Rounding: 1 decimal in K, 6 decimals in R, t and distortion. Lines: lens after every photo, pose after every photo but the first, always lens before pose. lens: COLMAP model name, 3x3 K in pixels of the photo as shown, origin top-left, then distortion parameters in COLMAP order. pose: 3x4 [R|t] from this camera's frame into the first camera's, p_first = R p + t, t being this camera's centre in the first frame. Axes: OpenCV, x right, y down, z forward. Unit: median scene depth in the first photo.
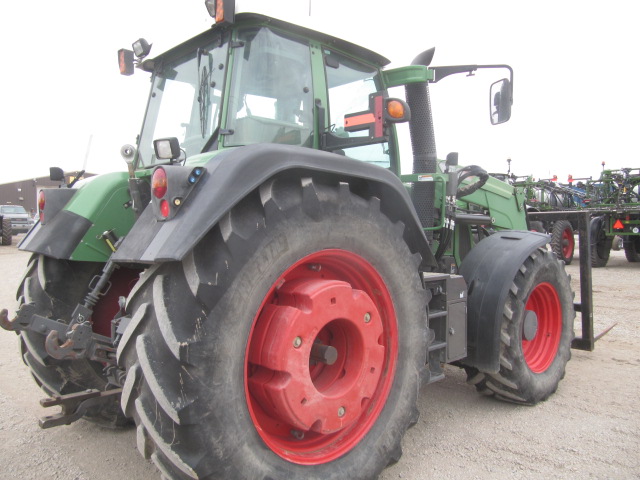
lens RADIAL K [[527.2, 0, 316.9], [0, 527.2, 238.9], [0, 0, 1]] dist [-0.050246, 0.020023]
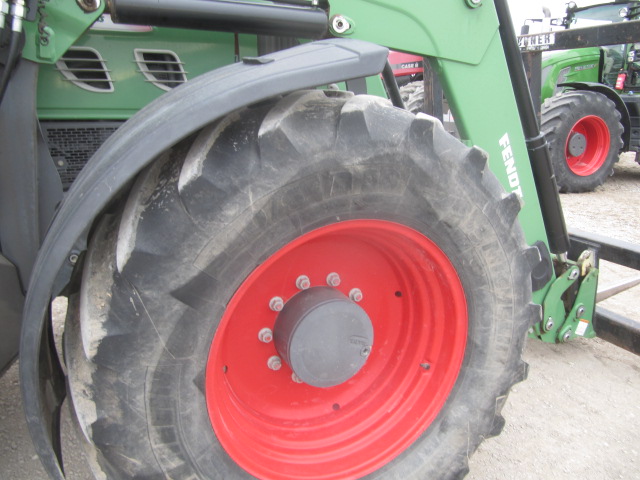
lens RADIAL K [[527.2, 0, 316.9], [0, 527.2, 238.9], [0, 0, 1]] dist [-0.050246, 0.020023]
pose [[0.949425, 0.093575, -0.299726, 0.833585], [-0.019716, 0.970444, 0.240521, 0.039197], [0.313374, -0.222447, 0.923209, 1.202135]]
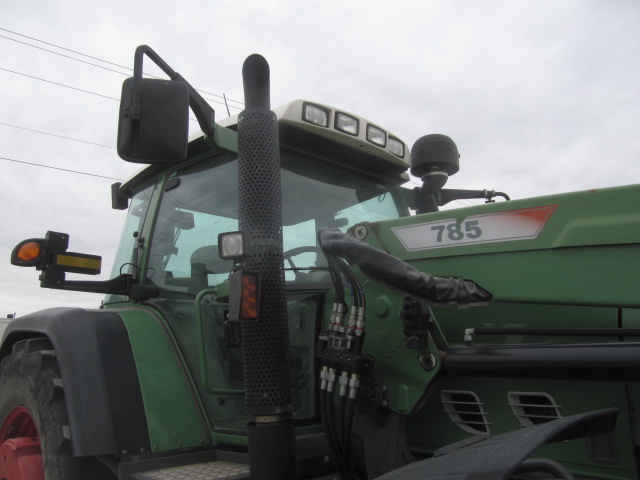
lens RADIAL K [[527.2, 0, 316.9], [0, 527.2, 238.9], [0, 0, 1]] dist [-0.050246, 0.020023]
pose [[-0.001666, -0.223944, -0.974601, 1.062857], [0.001141, 0.974601, -0.223946, -0.070399], [0.999998, -0.001485, -0.001368, 1.553060]]
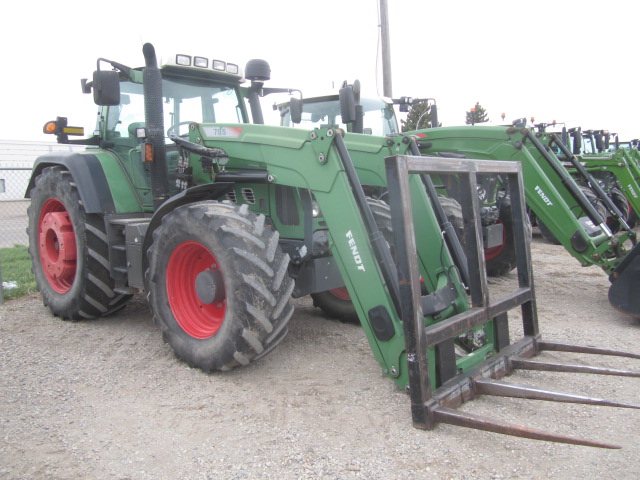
lens RADIAL K [[527.2, 0, 316.9], [0, 527.2, 238.9], [0, 0, 1]] dist [-0.050246, 0.020023]
pose [[0.073452, 0.113264, -0.990846, 2.249376], [-0.010790, 0.993562, 0.112775, -0.065382], [0.997240, 0.002407, 0.074201, 1.909833]]
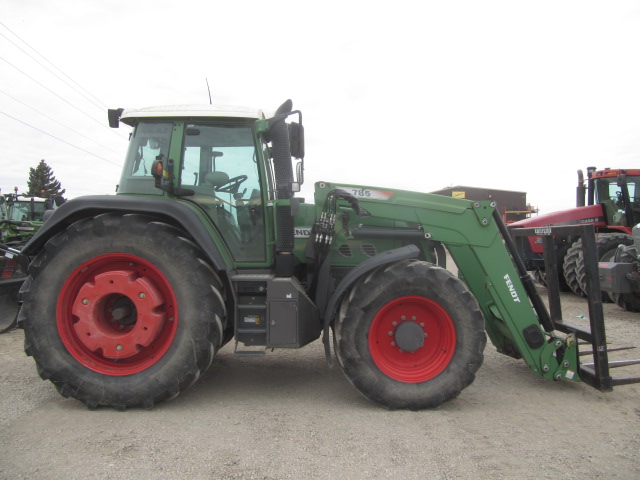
lens RADIAL K [[527.2, 0, 316.9], [0, 527.2, 238.9], [0, 0, 1]] dist [-0.050246, 0.020023]
pose [[0.733095, 0.007937, -0.680080, 1.665188], [-0.022569, 0.999665, -0.012662, -0.019765], [0.679752, 0.024631, 0.733029, 0.175531]]
